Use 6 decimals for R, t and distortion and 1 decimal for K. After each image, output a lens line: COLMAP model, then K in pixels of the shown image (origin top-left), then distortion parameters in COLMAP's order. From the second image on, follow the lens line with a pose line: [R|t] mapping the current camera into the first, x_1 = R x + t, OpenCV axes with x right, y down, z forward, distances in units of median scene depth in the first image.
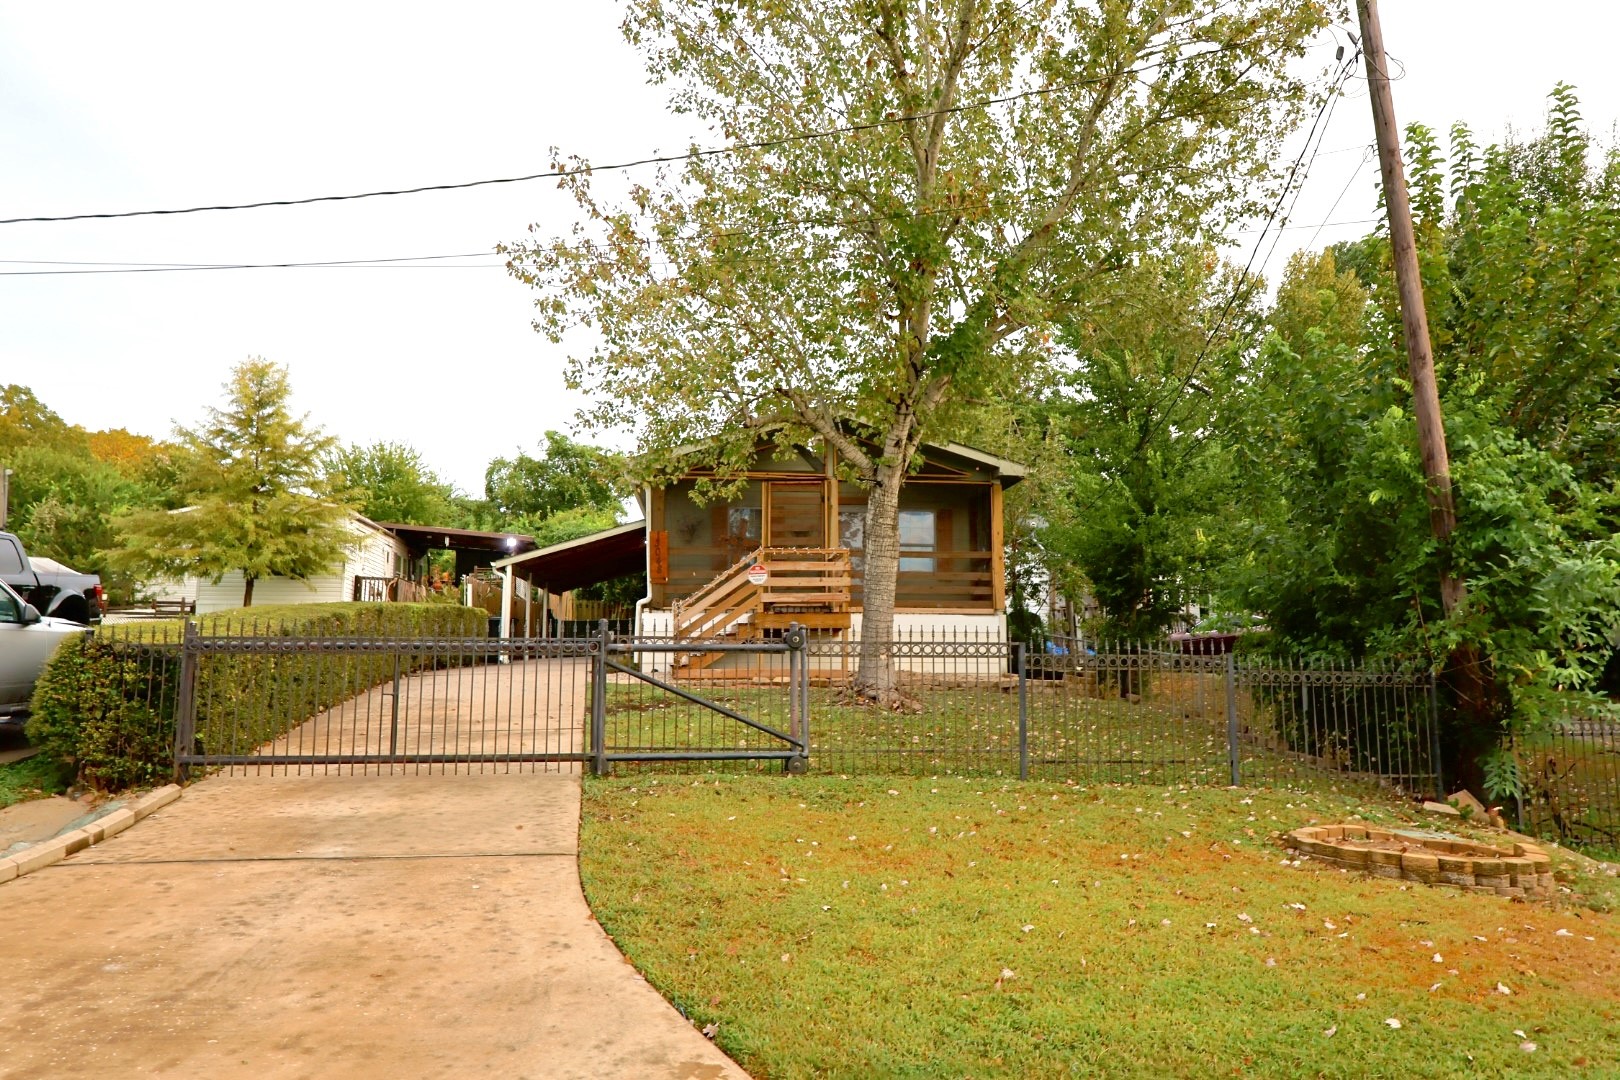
lens RADIAL K [[1075.4, 0, 812.6], [0, 1075.4, 517.1], [0, 0, 1]] dist [-0.006794, -0.003564]
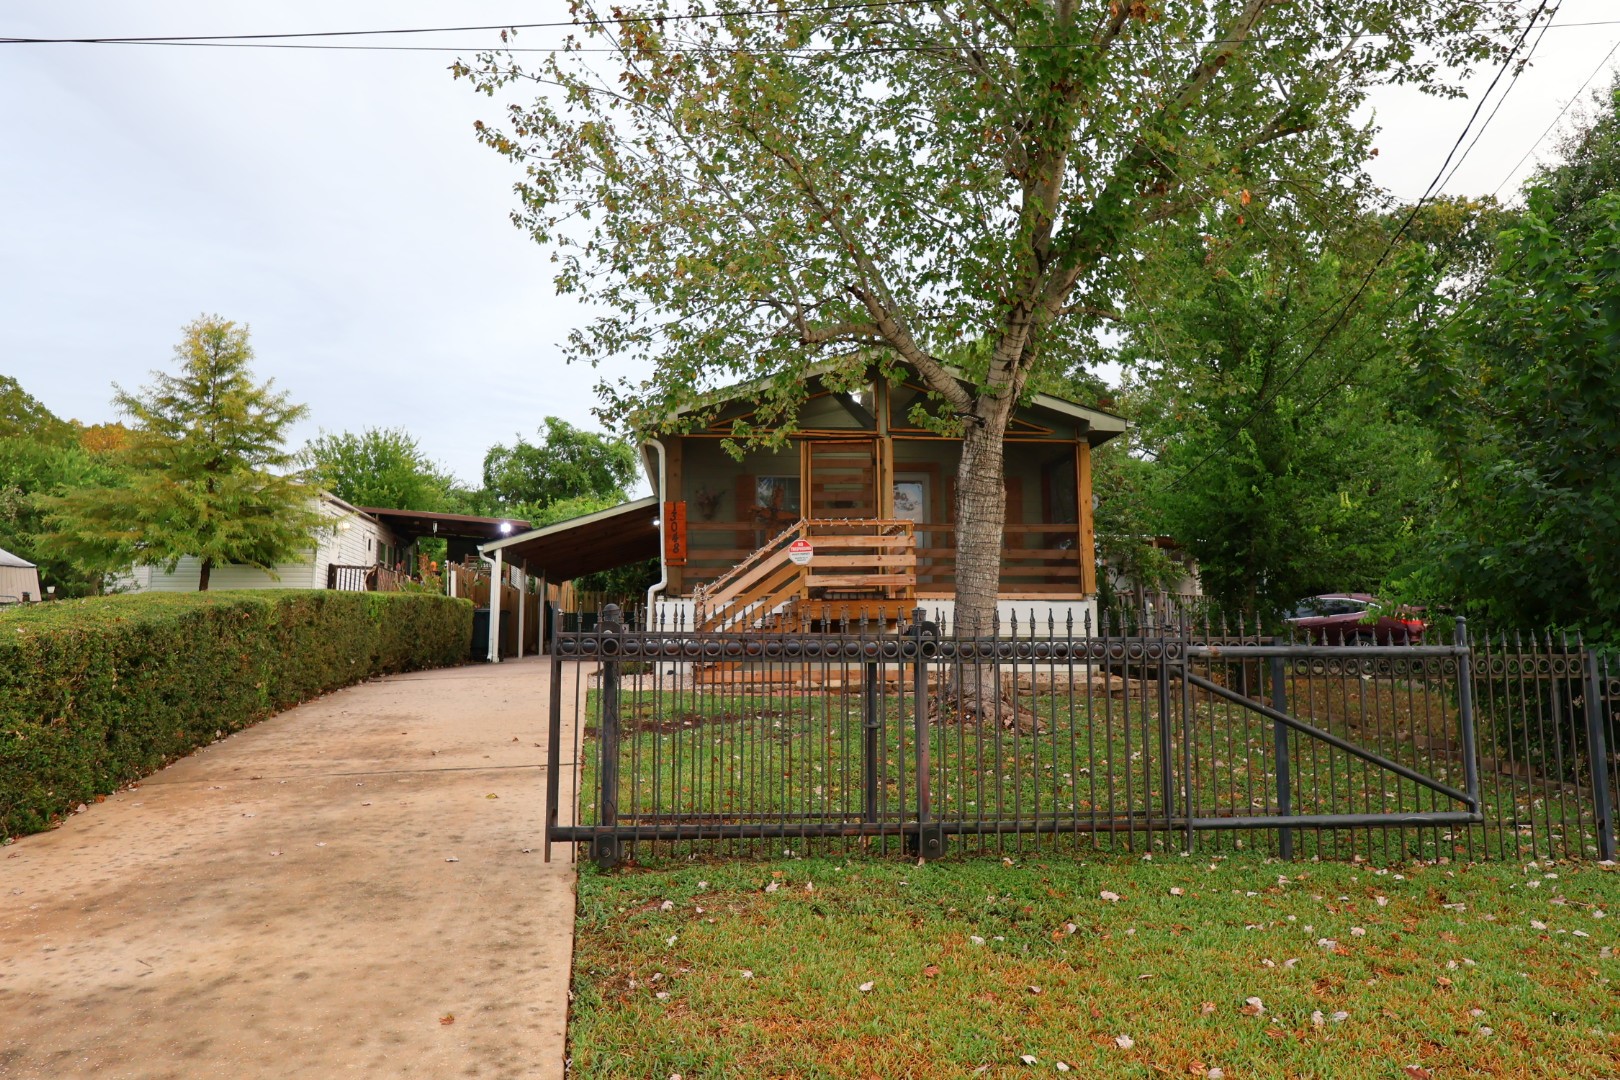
lens RADIAL K [[1051.1, 0, 813.0], [0, 1051.1, 509.2], [0, 0, 1]] dist [-0.014839, 0.003087]
pose [[0.999973, -0.006754, 0.002855, -0.028800], [0.006761, 0.999975, -0.002162, 0.015203], [-0.002840, 0.002182, 0.999994, 0.142773]]
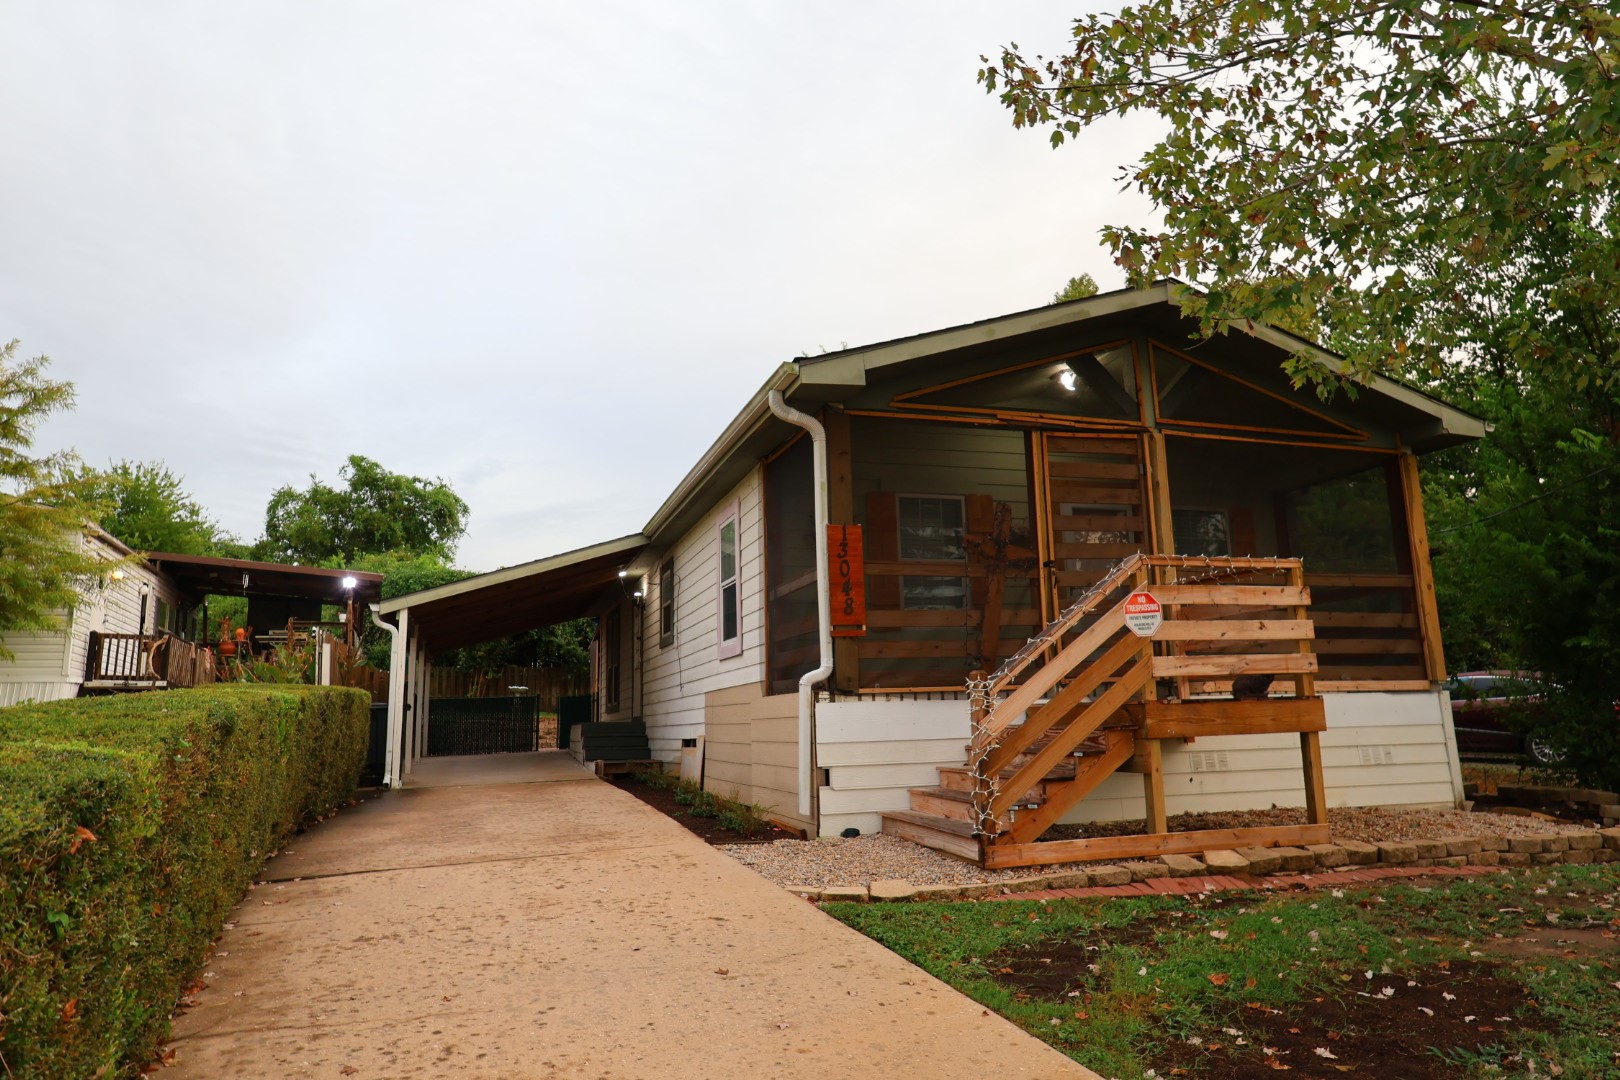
lens RADIAL K [[1051.1, 0, 813.0], [0, 1051.1, 509.2], [0, 0, 1]] dist [-0.014839, 0.003087]
pose [[0.977768, 0.019324, 0.208798, -0.178429], [-0.005547, 0.997780, -0.066368, 0.026109], [-0.209617, 0.063734, 0.975704, 0.396181]]
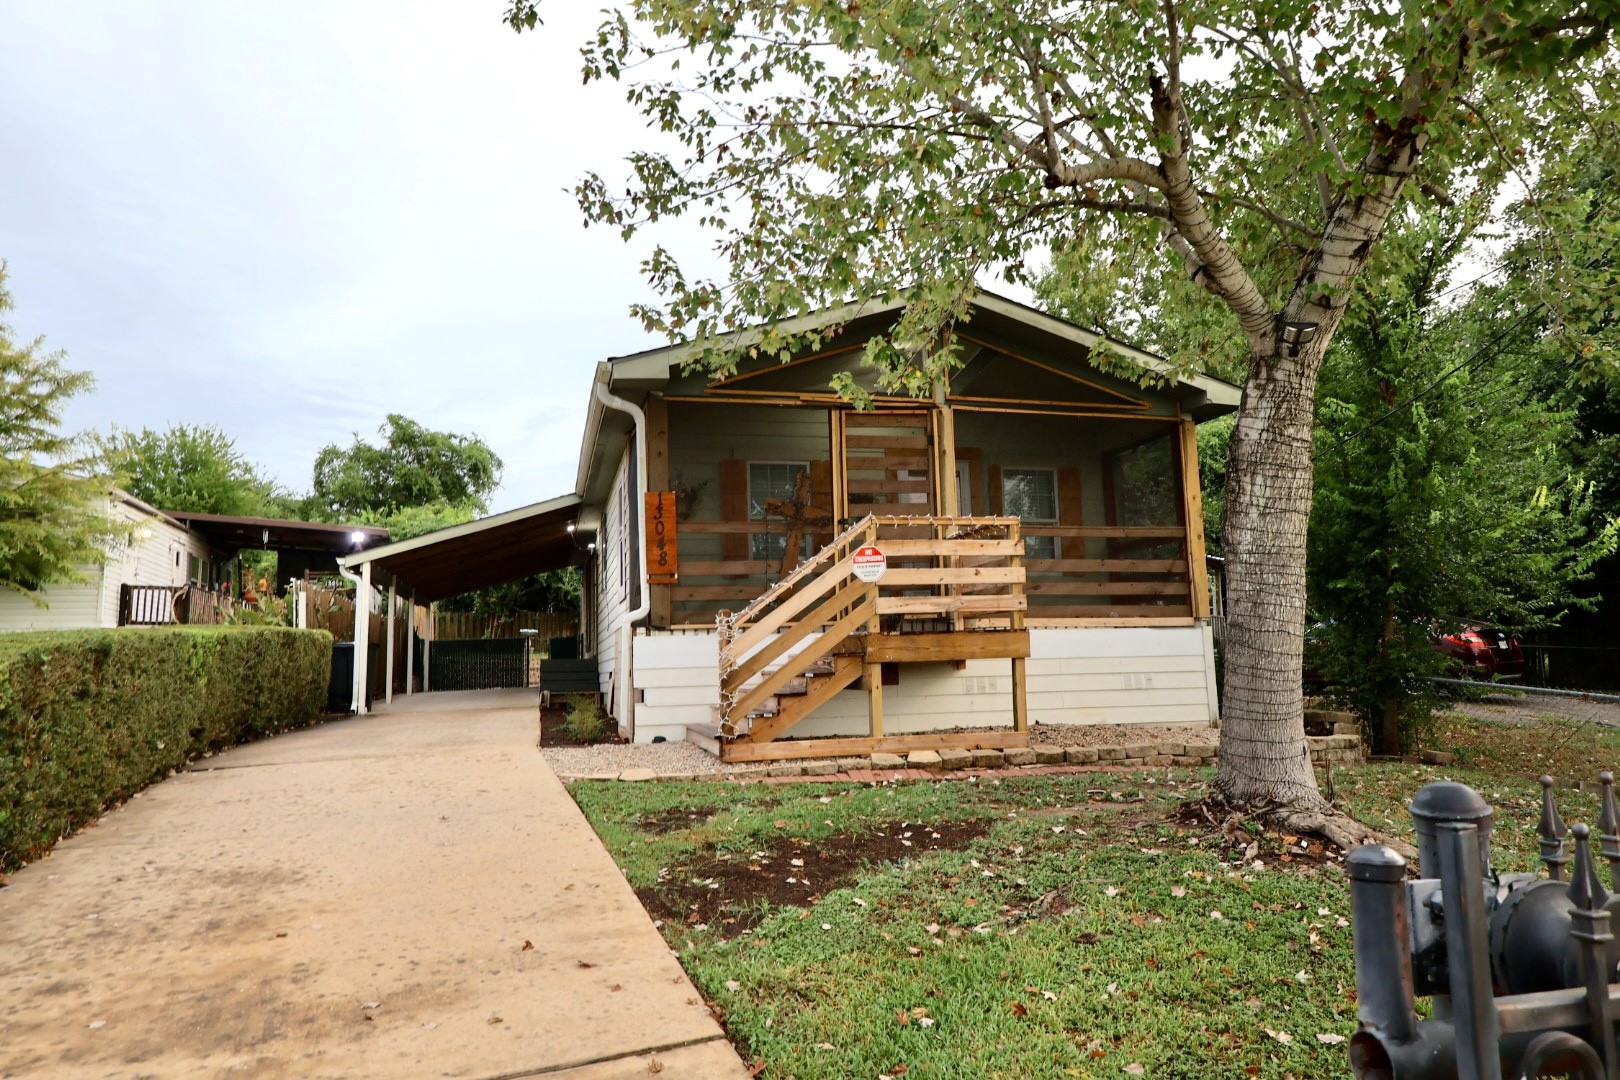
lens RADIAL K [[1052.7, 0, 806.8], [0, 1052.7, 513.4], [0, 0, 1]] dist [-0.005280, -0.000273]
pose [[0.989201, -0.004905, 0.146481, -0.104847], [0.006403, 0.999932, -0.009760, 0.021492], [-0.146423, 0.010592, 0.989165, 0.310312]]
